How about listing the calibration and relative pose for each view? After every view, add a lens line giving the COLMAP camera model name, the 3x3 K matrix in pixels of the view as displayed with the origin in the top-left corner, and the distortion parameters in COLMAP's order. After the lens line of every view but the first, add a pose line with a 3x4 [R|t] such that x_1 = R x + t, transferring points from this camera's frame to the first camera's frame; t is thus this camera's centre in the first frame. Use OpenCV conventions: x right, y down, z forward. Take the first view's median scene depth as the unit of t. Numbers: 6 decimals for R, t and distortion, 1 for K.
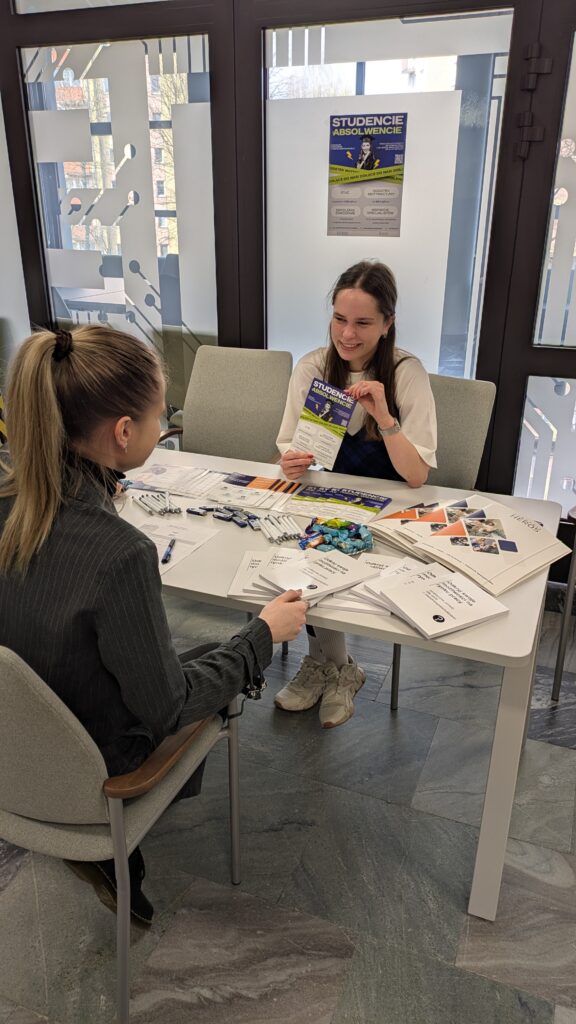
lens RADIAL K [[739.5, 0, 284.9], [0, 739.5, 515.4], [0, 0, 1]] dist [0.019279, -0.024401]
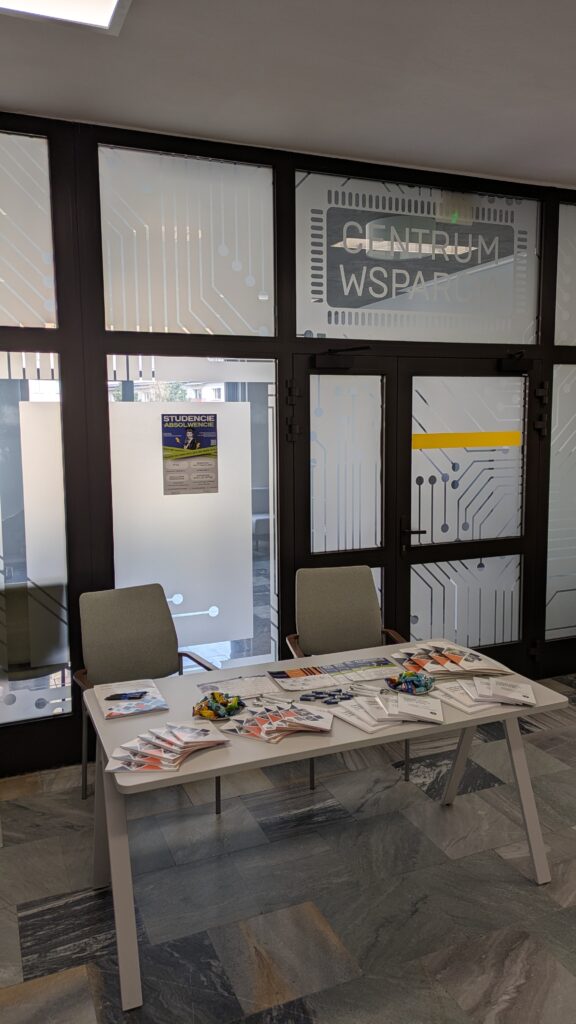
lens RADIAL K [[739.5, 0, 271.8], [0, 739.5, 496.7], [0, 0, 1]] dist [0.019279, -0.024401]
pose [[0.717861, -0.080221, 0.691549, -0.838929], [0.283279, 0.941046, -0.184894, -0.093991], [-0.635947, 0.328630, 0.698265, -0.039297]]
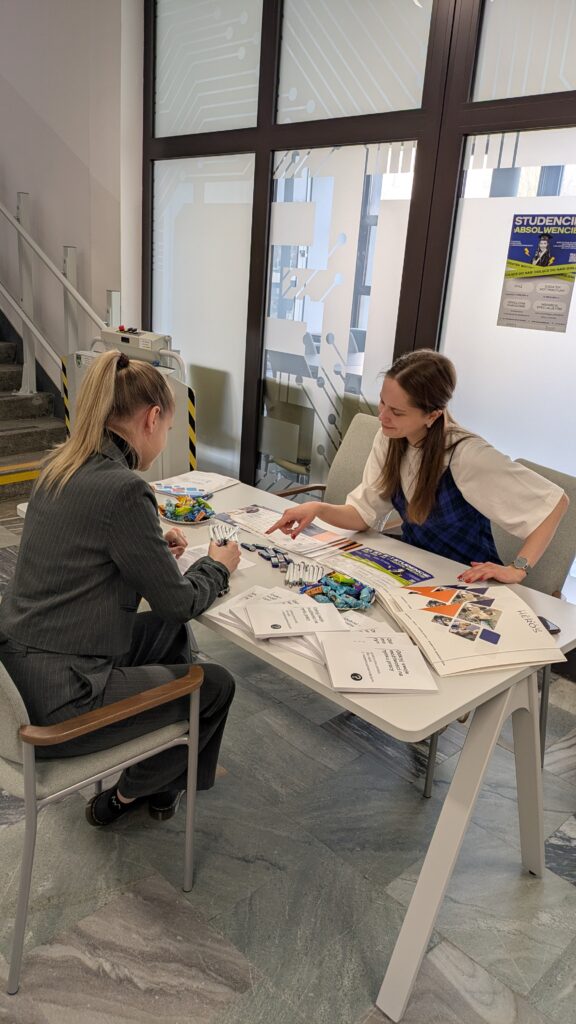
lens RADIAL K [[739.5, 0, 292.3], [0, 739.5, 512.5], [0, 0, 1]] dist [0.019279, -0.024401]
pose [[0.914544, 0.180519, -0.361969, 0.254397], [-0.218273, 0.973660, -0.065906, 0.002334], [0.340537, 0.139282, 0.929857, -0.011276]]
